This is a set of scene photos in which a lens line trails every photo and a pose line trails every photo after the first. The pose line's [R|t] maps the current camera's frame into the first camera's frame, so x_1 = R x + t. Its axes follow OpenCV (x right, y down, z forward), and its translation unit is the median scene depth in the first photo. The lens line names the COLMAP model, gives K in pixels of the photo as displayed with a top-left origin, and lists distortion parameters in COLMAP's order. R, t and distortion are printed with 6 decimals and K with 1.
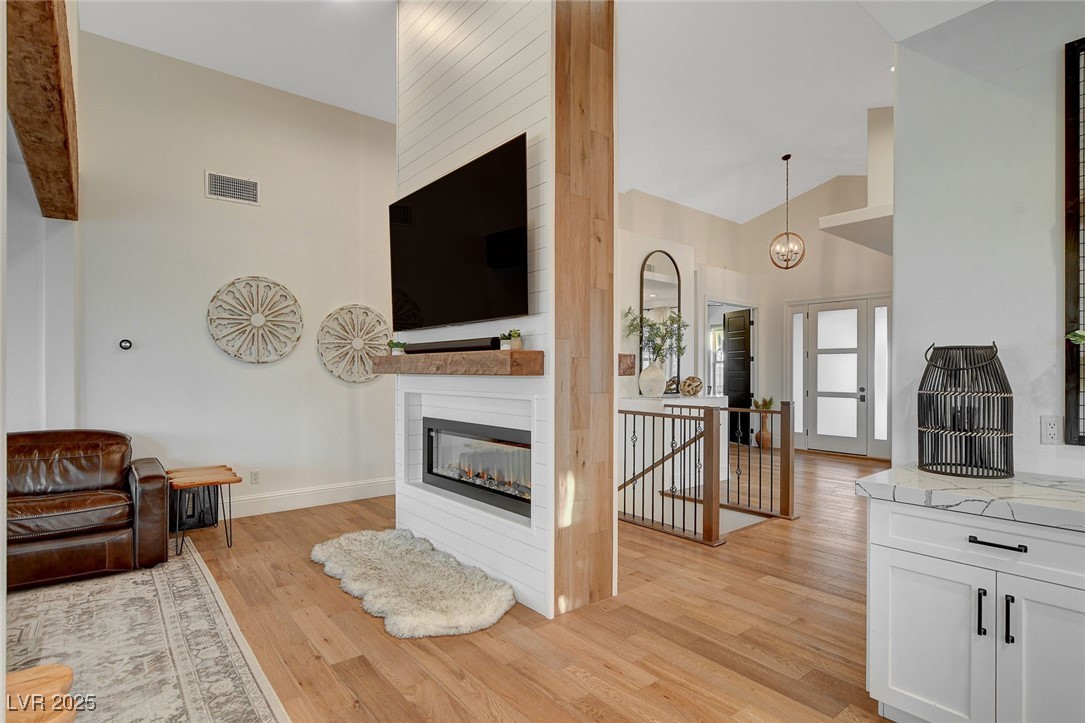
lens RADIAL K [[545.9, 0, 540.2], [0, 545.9, 369.3], [0, 0, 1]] dist [-0.009363, 0.000079]
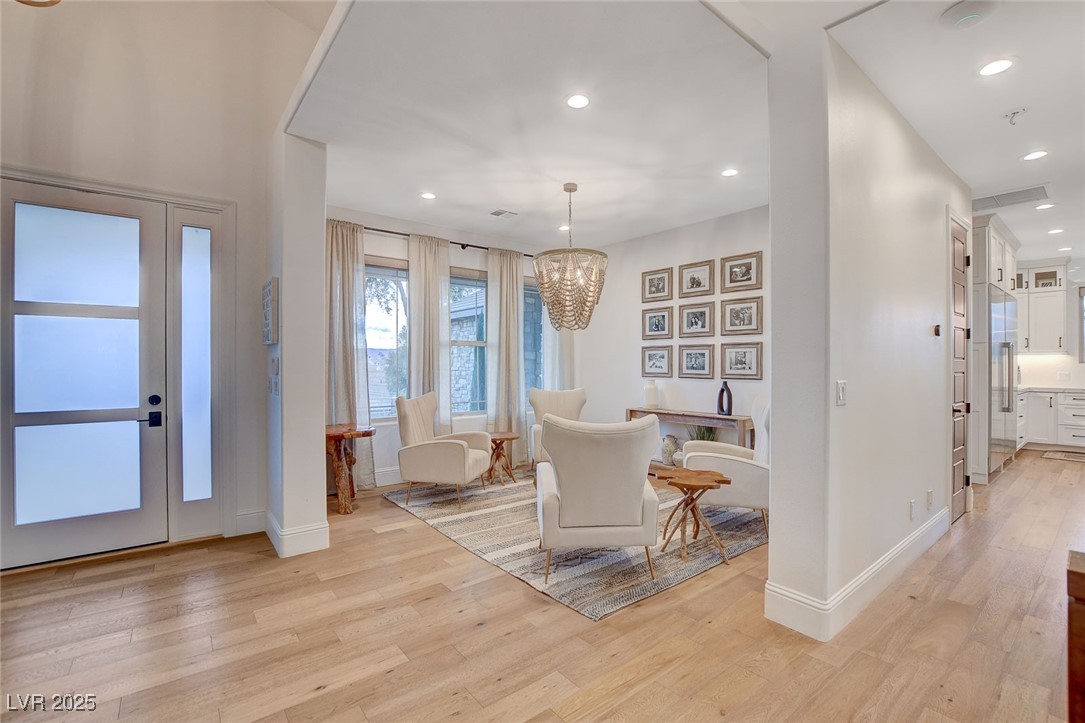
lens RADIAL K [[477.5, 0, 547.4], [0, 477.5, 361.6], [0, 0, 1]] dist [-0.027289, 0.000097]
pose [[0.008450, 0.001036, 0.999964, 0.205234], [-0.000107, 0.999999, -0.001036, 0.005548], [-0.999964, -0.000098, 0.008450, 0.670326]]
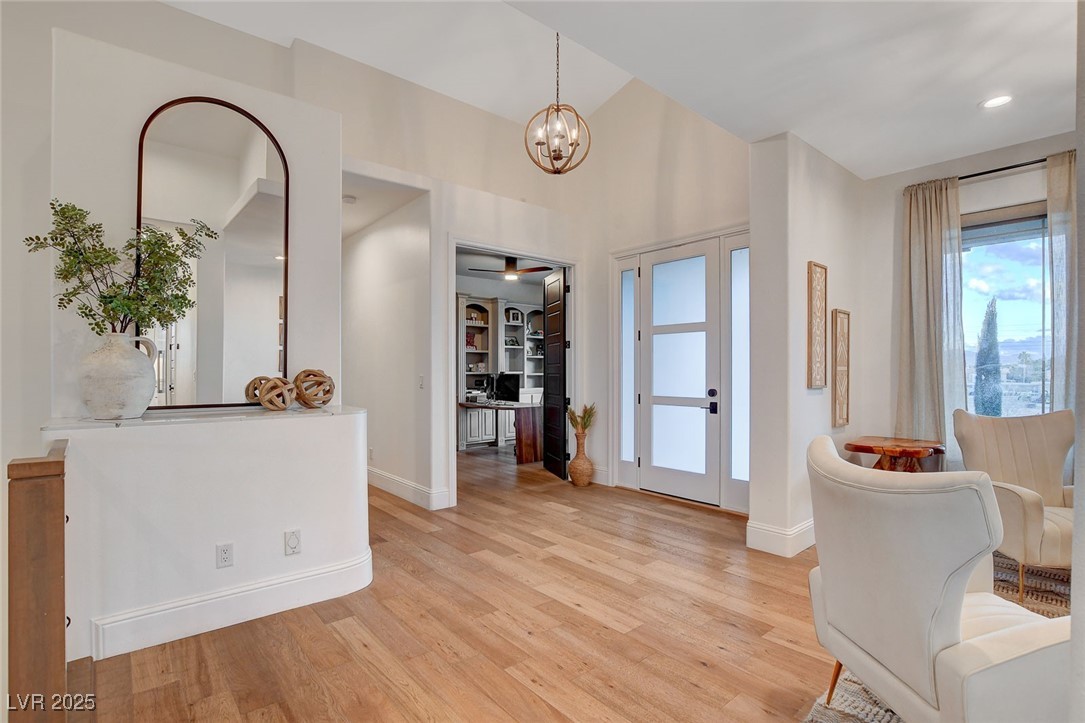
lens RADIAL K [[512.7, 0, 544.5], [0, 512.7, 368.1], [0, 0, 1]] dist [-0.021973, 0.000599]
pose [[0.999668, -0.002939, 0.025604, 0.398242], [0.003012, 0.999991, -0.002823, 0.011545], [-0.025596, 0.002899, 0.999668, 0.457718]]
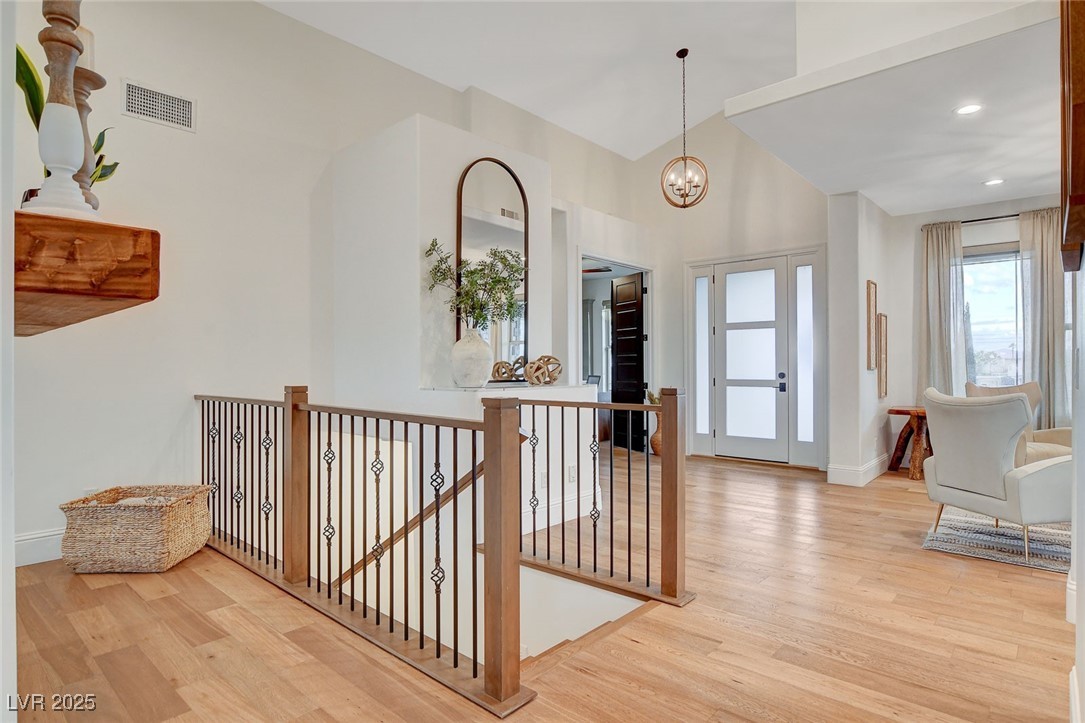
lens RADIAL K [[582.7, 0, 545.1], [0, 582.7, 356.9], [0, 0, 1]] dist [-0.007397, -0.001166]
pose [[0.986372, -0.003242, 0.164501, 0.135716], [0.005375, 0.999907, -0.012522, 0.019549], [-0.164445, 0.013236, 0.986297, 0.258771]]
